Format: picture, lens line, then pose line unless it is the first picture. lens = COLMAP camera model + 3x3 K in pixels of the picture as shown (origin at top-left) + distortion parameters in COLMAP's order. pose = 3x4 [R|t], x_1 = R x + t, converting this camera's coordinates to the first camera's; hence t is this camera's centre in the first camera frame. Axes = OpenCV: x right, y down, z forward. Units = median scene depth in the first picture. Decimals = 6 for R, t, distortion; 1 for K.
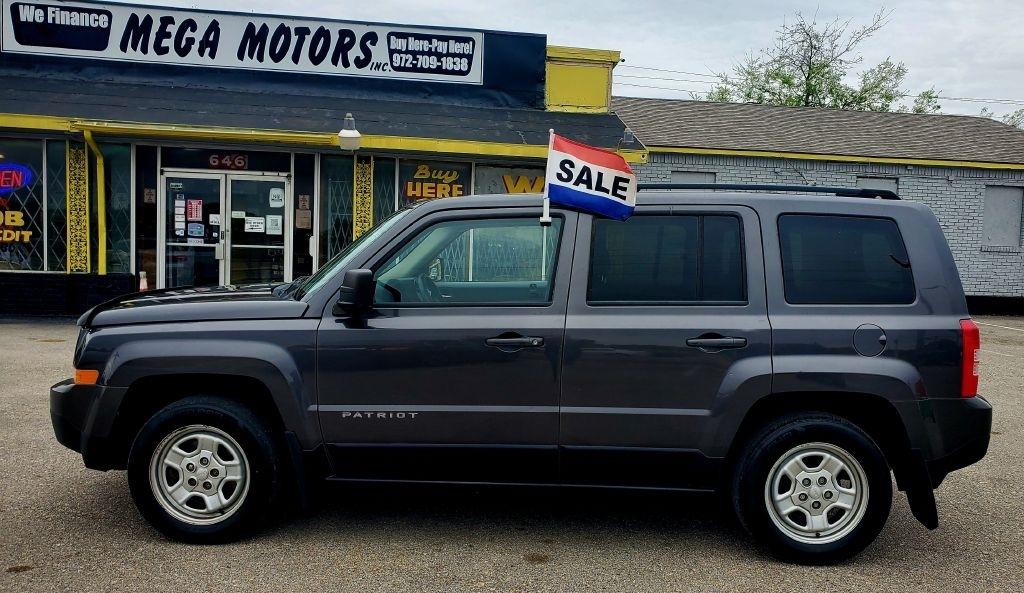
lens RADIAL K [[881.0, 0, 536.6], [0, 881.0, 299.4], [0, 0, 1]] dist [-0.041797, 0.109543]
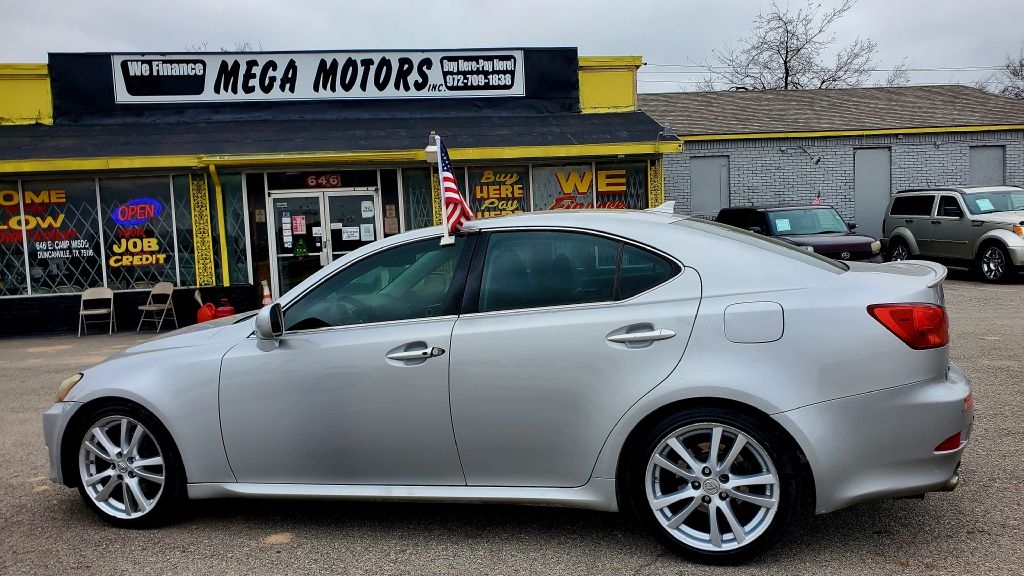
lens RADIAL K [[848.3, 0, 513.8], [0, 848.3, 282.0], [0, 0, 1]] dist [-0.038582, 0.090649]
pose [[0.996661, -0.081651, 0.000786, -0.101192], [0.081654, 0.996655, -0.003391, -0.000034], [-0.000506, 0.003444, 0.999994, -0.106190]]
